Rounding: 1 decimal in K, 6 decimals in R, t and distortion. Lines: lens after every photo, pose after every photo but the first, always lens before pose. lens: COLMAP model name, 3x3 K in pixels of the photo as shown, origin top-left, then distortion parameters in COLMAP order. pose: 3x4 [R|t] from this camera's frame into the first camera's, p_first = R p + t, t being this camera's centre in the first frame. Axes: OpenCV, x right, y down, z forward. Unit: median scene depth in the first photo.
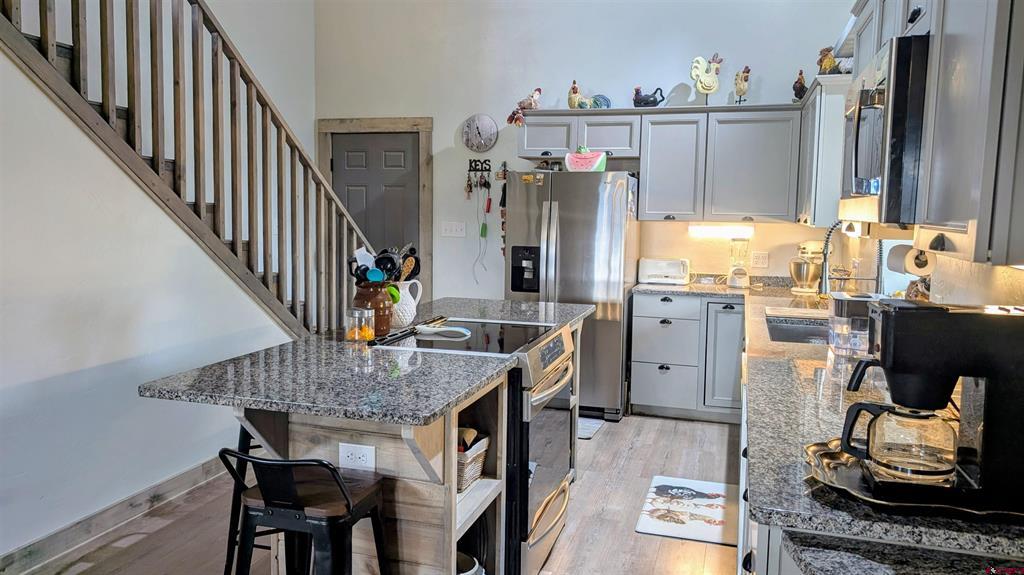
lens RADIAL K [[739.5, 0, 511.5], [0, 739.5, 283.0], [0, 0, 1]] dist [0.044185, -0.066047]
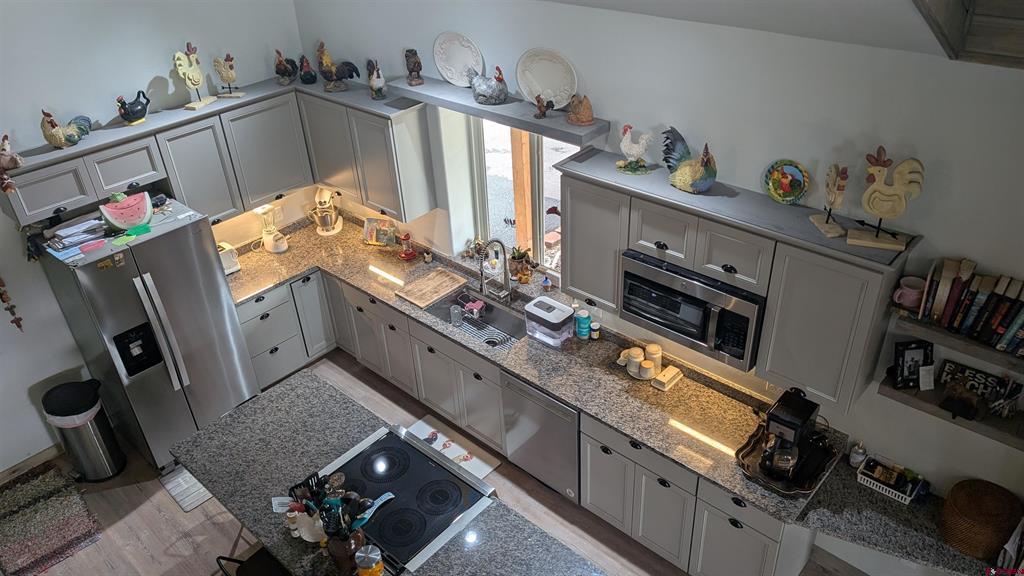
lens RADIAL K [[739.5, 0, 511.5], [0, 739.5, 283.5], [0, 0, 1]] dist [0.044185, -0.066047]
pose [[0.421616, -0.509366, 0.750191, -0.415691], [0.144130, 0.854445, 0.499150, -0.461717], [-0.895247, -0.102324, 0.433662, 0.195080]]
